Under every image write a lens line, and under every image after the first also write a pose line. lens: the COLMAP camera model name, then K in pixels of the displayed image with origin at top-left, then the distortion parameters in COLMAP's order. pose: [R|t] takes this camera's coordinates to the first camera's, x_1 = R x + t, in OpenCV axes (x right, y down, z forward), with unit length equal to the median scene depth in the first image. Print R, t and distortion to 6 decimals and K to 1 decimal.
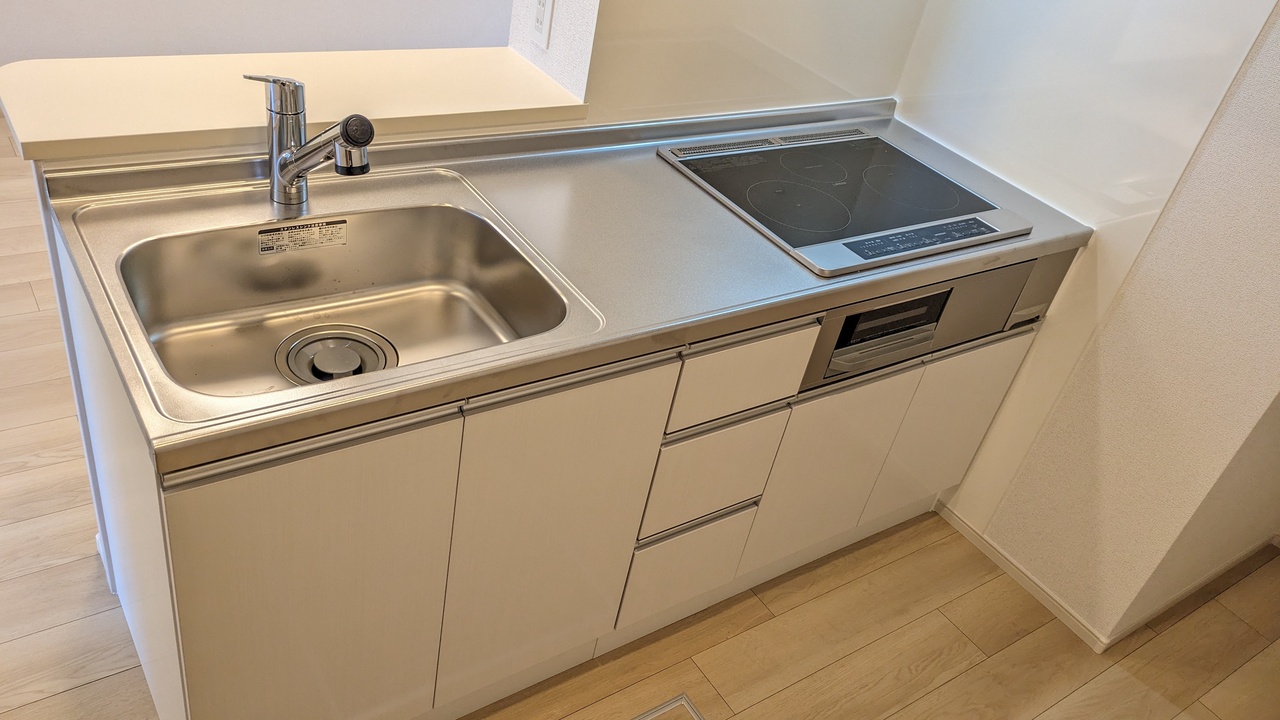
lens RADIAL K [[997.1, 0, 641.1], [0, 997.1, 381.9], [0, 0, 1]] dist [0.017012, 0.005391]
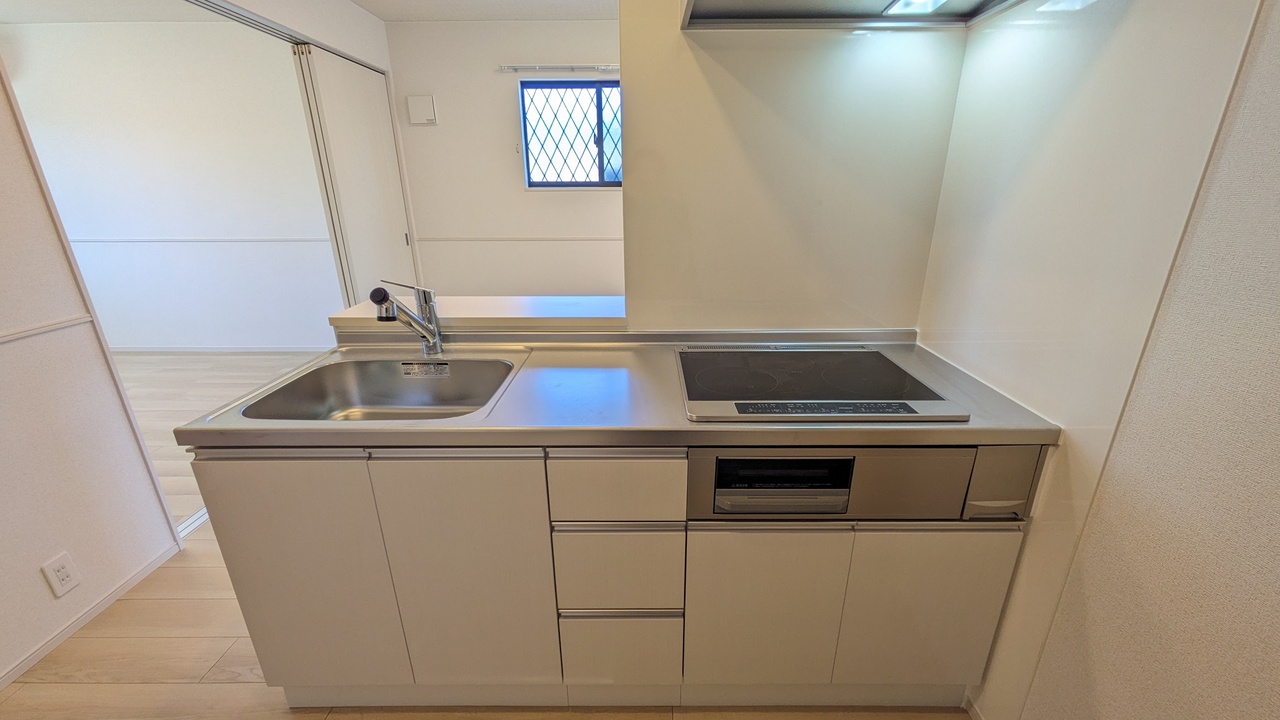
lens RADIAL K [[502.5, 0, 640.0], [0, 502.5, 360.0], [0, 0, 1]] dist [-0.000539, -0.000092]
pose [[0.804345, 0.010161, -0.594075, 0.454257], [-0.212845, 0.938426, -0.272130, 0.007495], [0.554731, 0.345332, 0.756981, 0.417168]]
